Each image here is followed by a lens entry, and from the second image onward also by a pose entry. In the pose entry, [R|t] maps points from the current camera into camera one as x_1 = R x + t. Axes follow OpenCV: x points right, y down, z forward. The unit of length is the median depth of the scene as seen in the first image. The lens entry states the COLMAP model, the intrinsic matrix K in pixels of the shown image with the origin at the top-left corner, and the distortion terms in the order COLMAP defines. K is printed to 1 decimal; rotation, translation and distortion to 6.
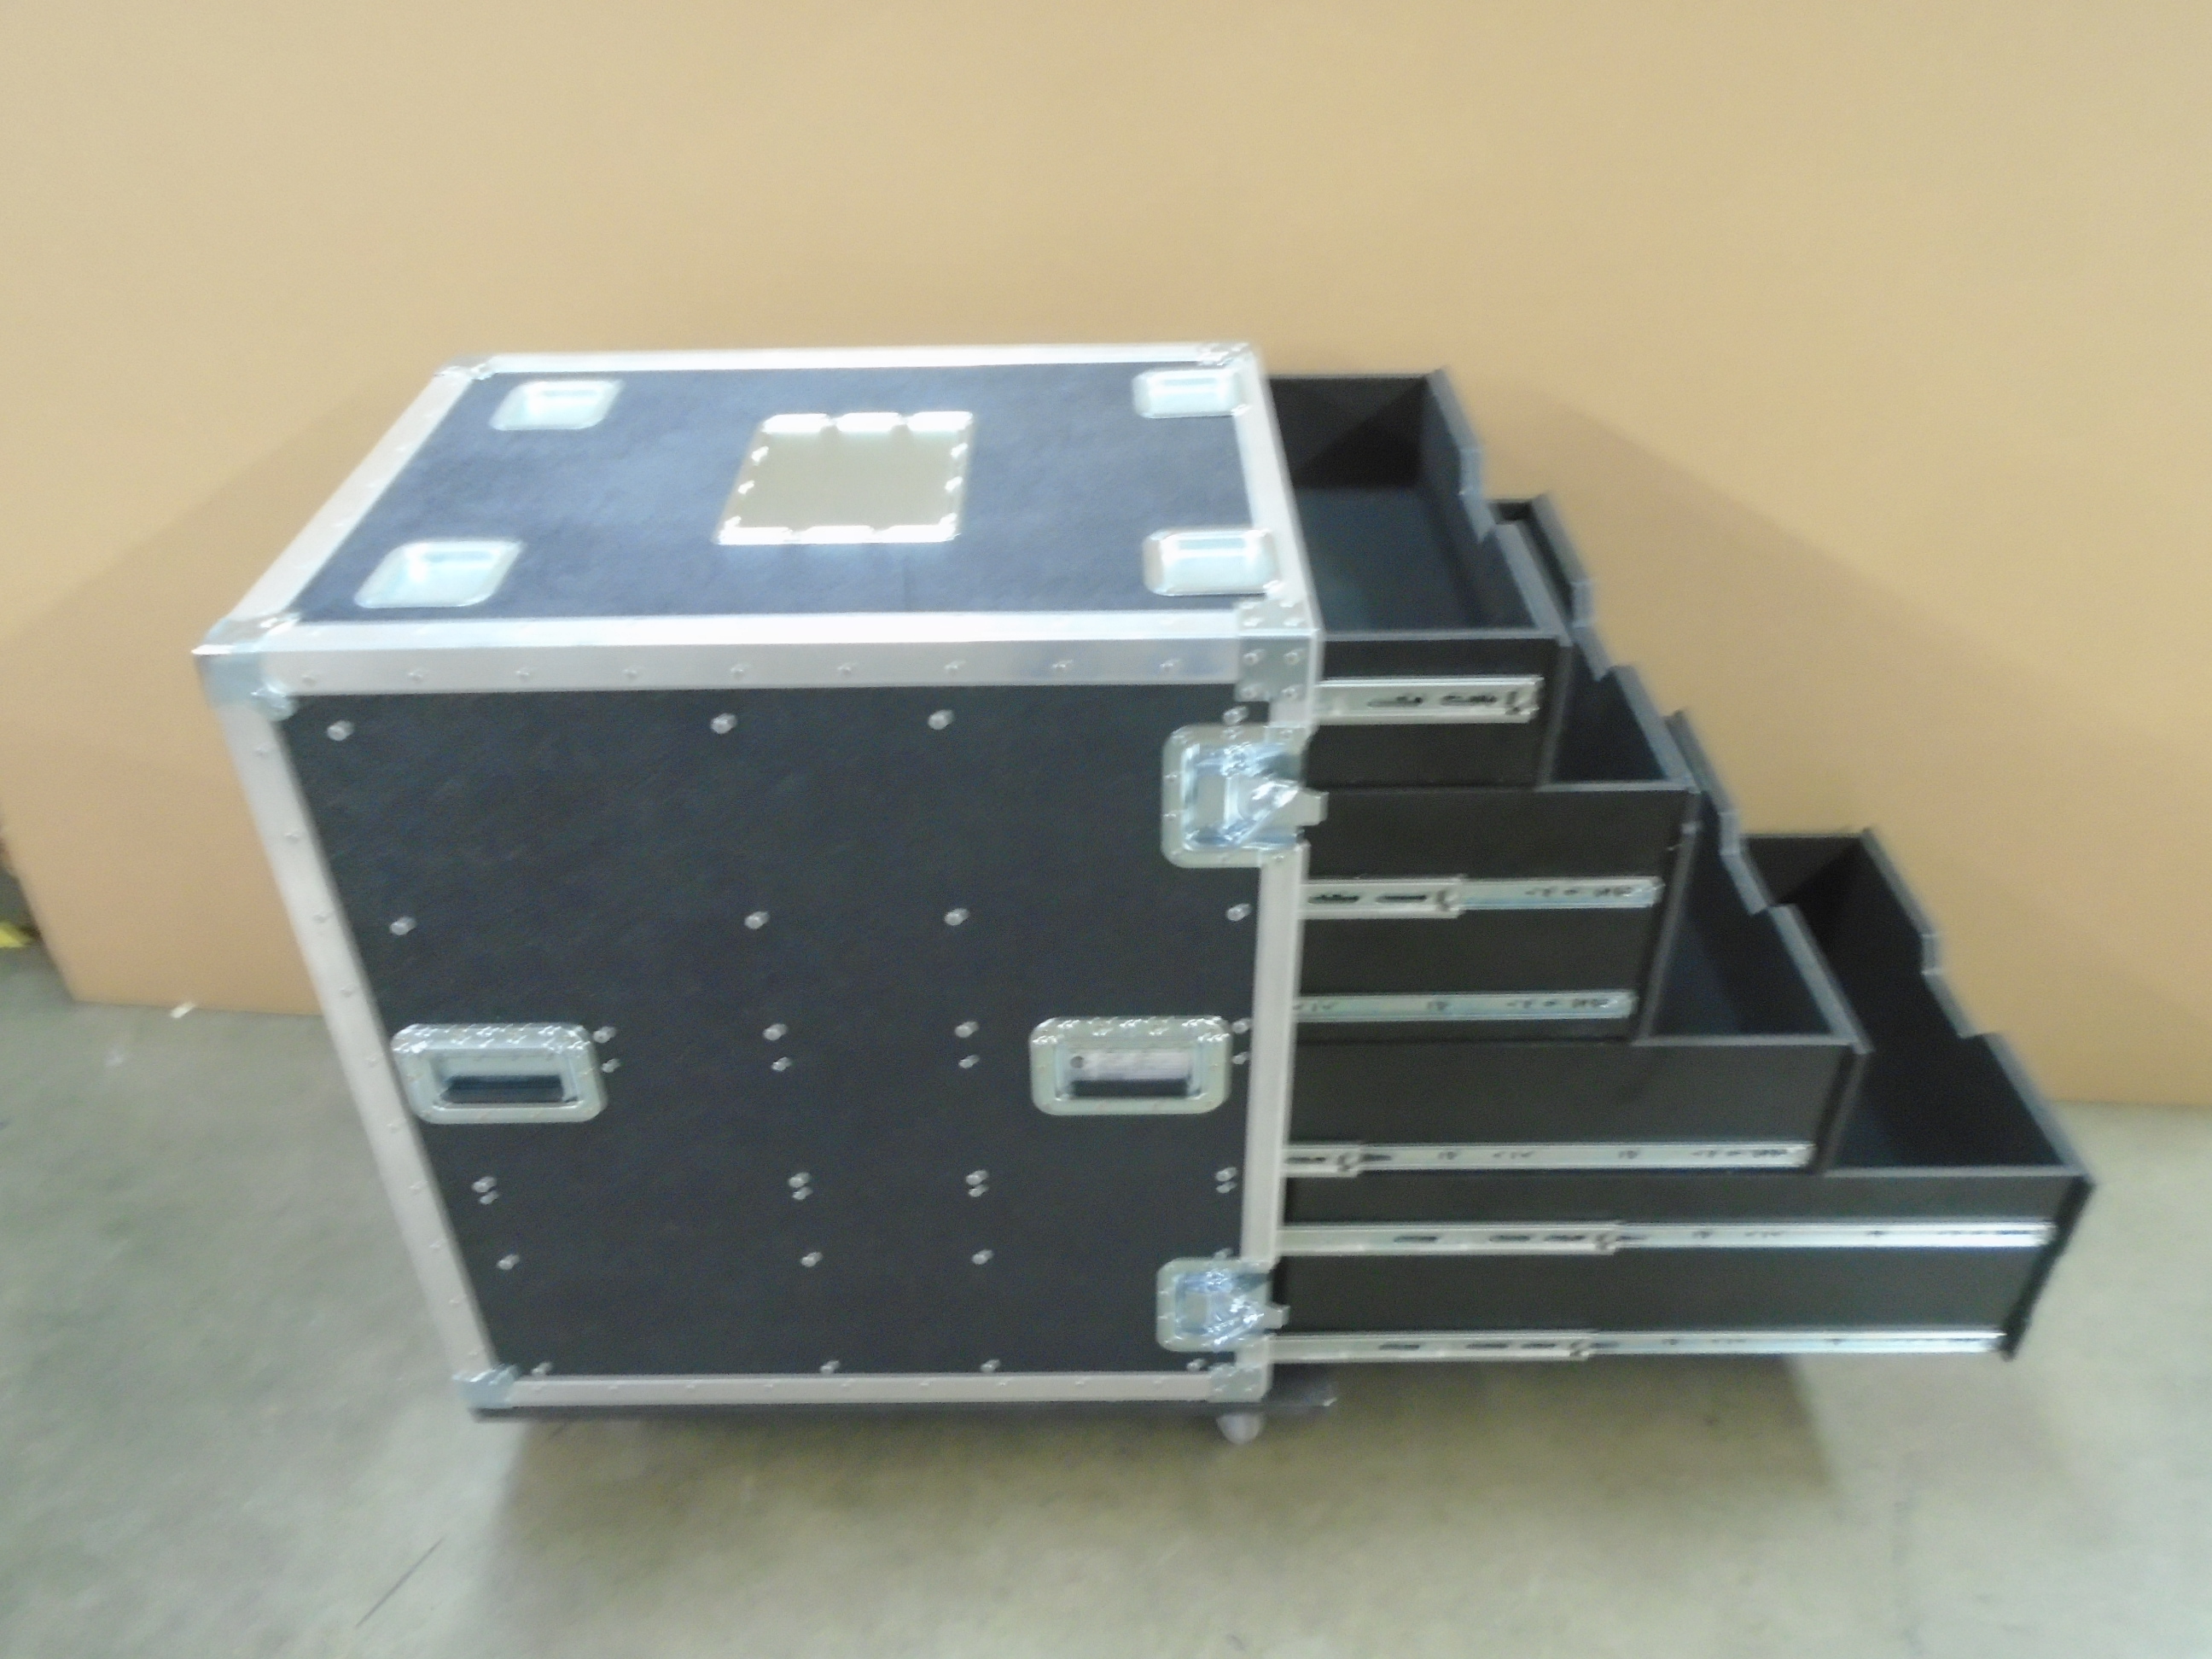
lens RADIAL K [[1724.0, 0, 1102.2], [0, 1724.0, 826.7], [0, 0, 1]] dist [-0.009172, 0.004235]
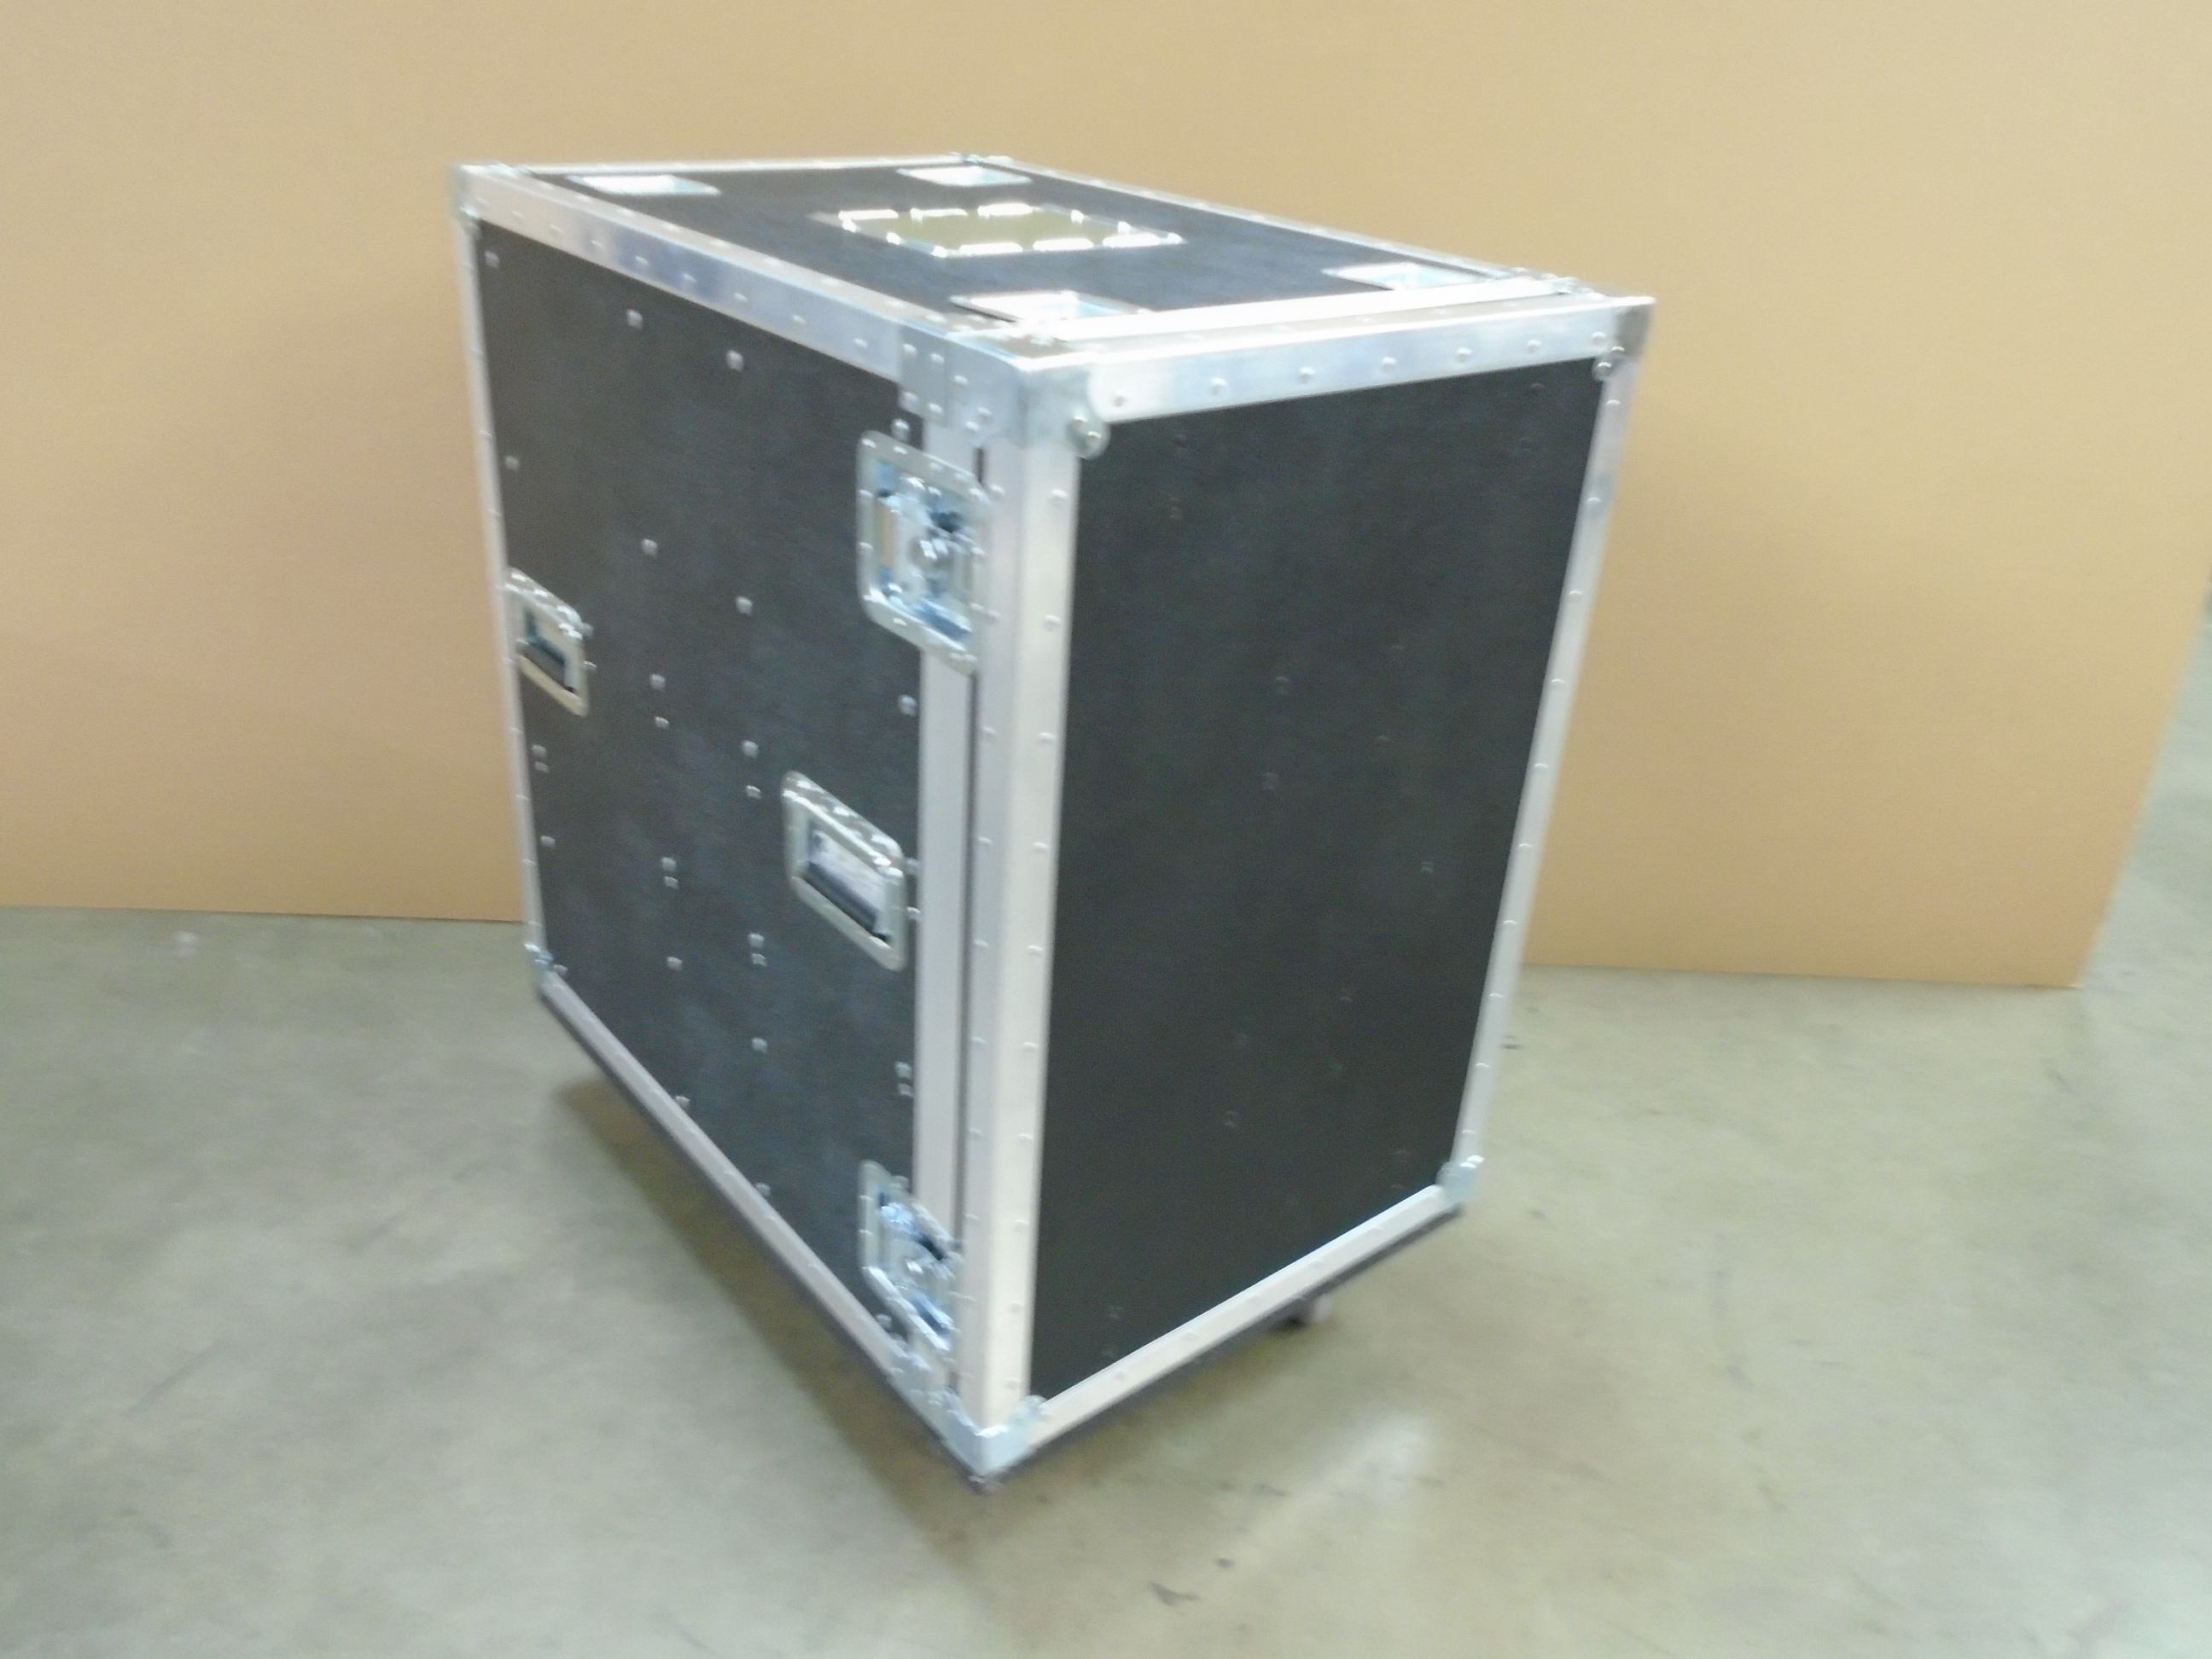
lens RADIAL K [[1697.2, 0, 1105.9], [0, 1697.2, 810.2], [0, 0, 1]] dist [-0.008110, 0.003792]
pose [[0.629746, 0.398360, -0.666881, 0.659805], [-0.505378, 0.862073, 0.037722, 0.012936], [0.589927, 0.313272, 0.744209, 0.422186]]
